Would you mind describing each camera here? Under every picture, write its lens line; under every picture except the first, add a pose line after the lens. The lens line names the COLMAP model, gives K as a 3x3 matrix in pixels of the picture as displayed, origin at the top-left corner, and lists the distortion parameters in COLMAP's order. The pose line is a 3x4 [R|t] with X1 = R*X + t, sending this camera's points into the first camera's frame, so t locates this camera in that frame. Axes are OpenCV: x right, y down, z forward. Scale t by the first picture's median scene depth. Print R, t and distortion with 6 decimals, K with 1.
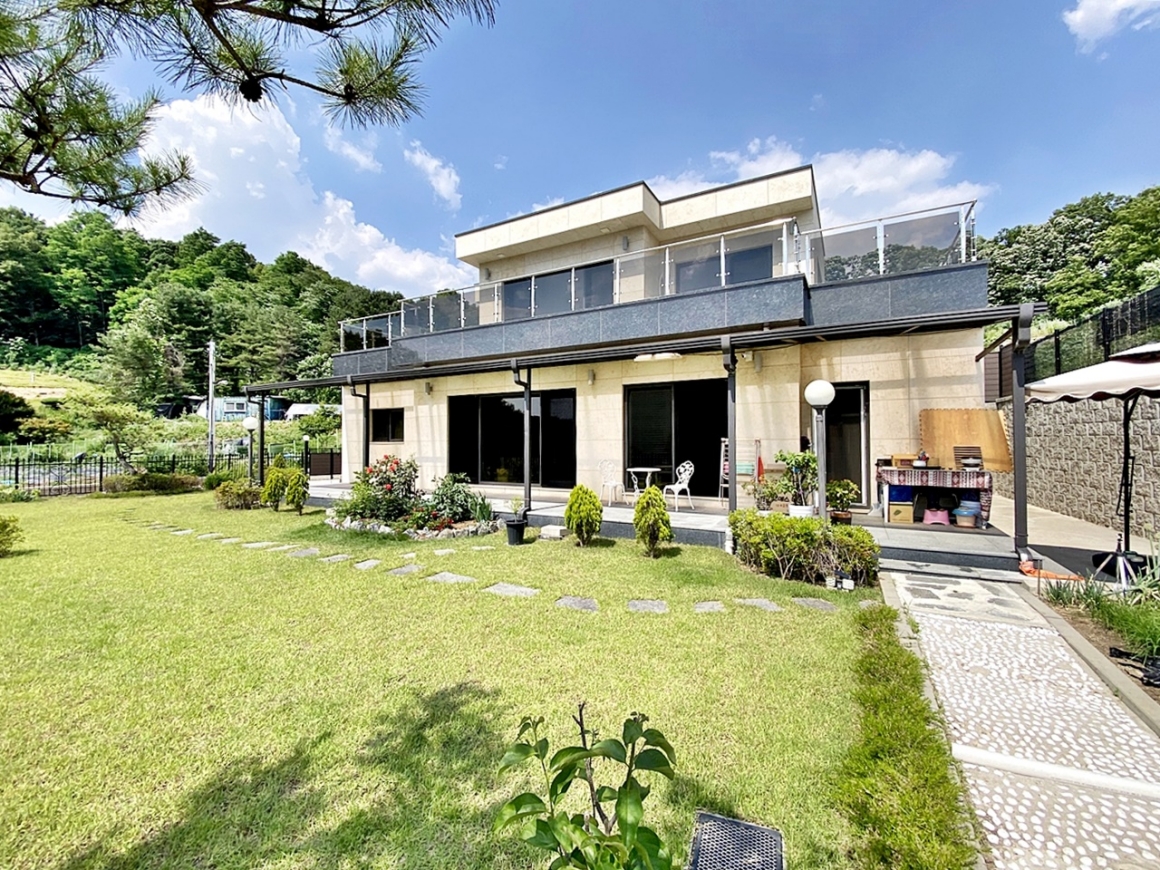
lens RADIAL K [[483.2, 0, 580.0], [0, 483.2, 435.0], [0, 0, 1]] dist [-0.001122, -0.011793]
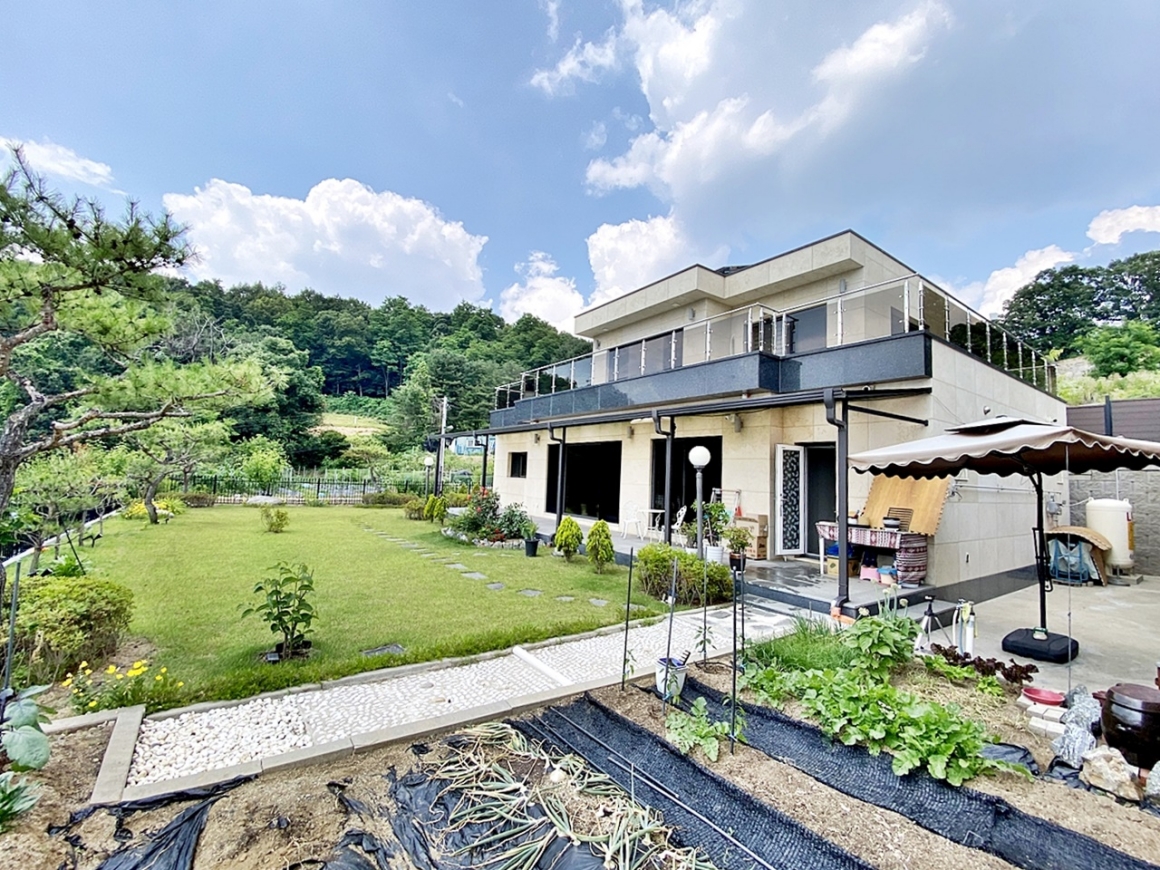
lens RADIAL K [[492.1, 0, 580.0], [0, 492.1, 435.0], [0, 0, 1]] dist [0.028197, -0.000025]
pose [[0.902780, 0.005317, -0.430071, 0.083820], [-0.038525, 0.996904, -0.068545, -0.004230], [0.428375, 0.078450, 0.900189, -0.034846]]
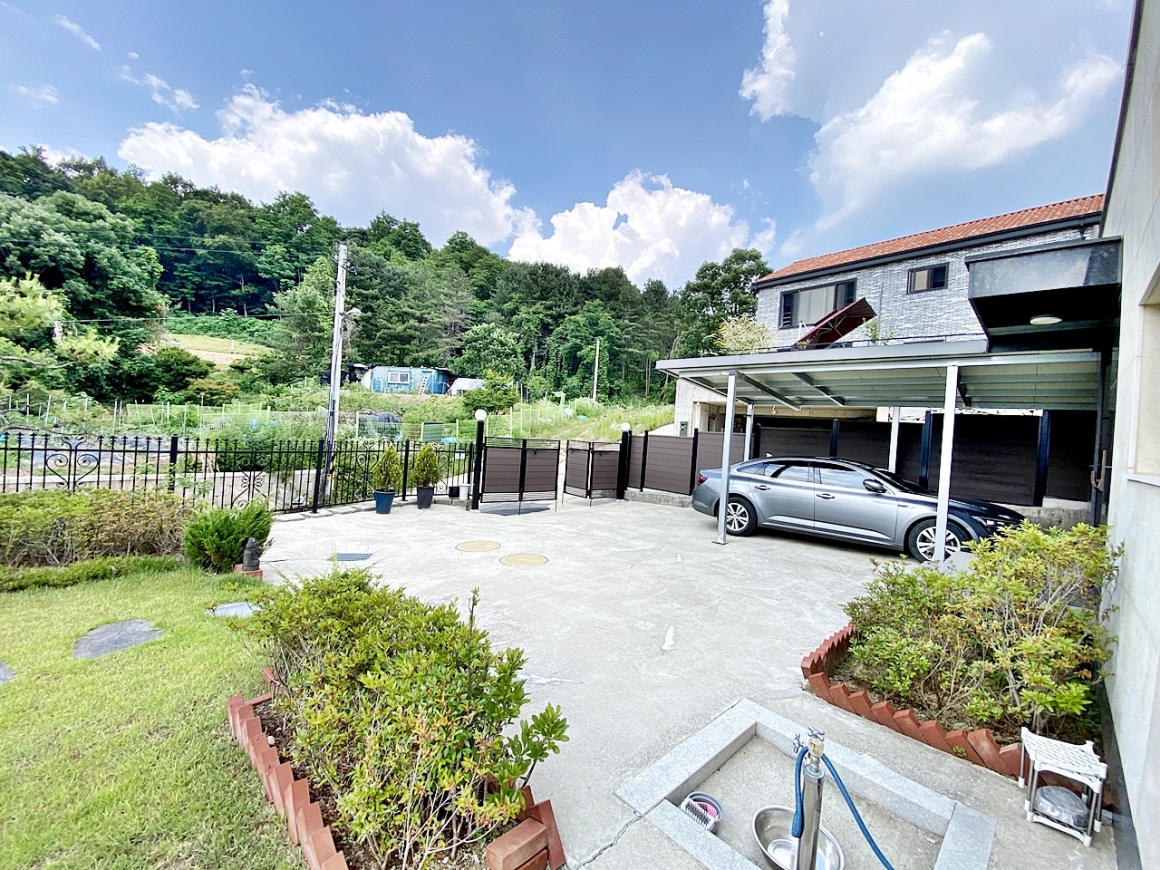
lens RADIAL K [[459.3, 0, 580.0], [0, 459.3, 435.0], [0, 0, 1]] dist [0.007587, -0.015606]
pose [[0.961953, 0.070939, -0.263845, -0.162122], [-0.066716, 0.997460, 0.024942, 0.003680], [0.264945, -0.006390, 0.964242, 0.270403]]
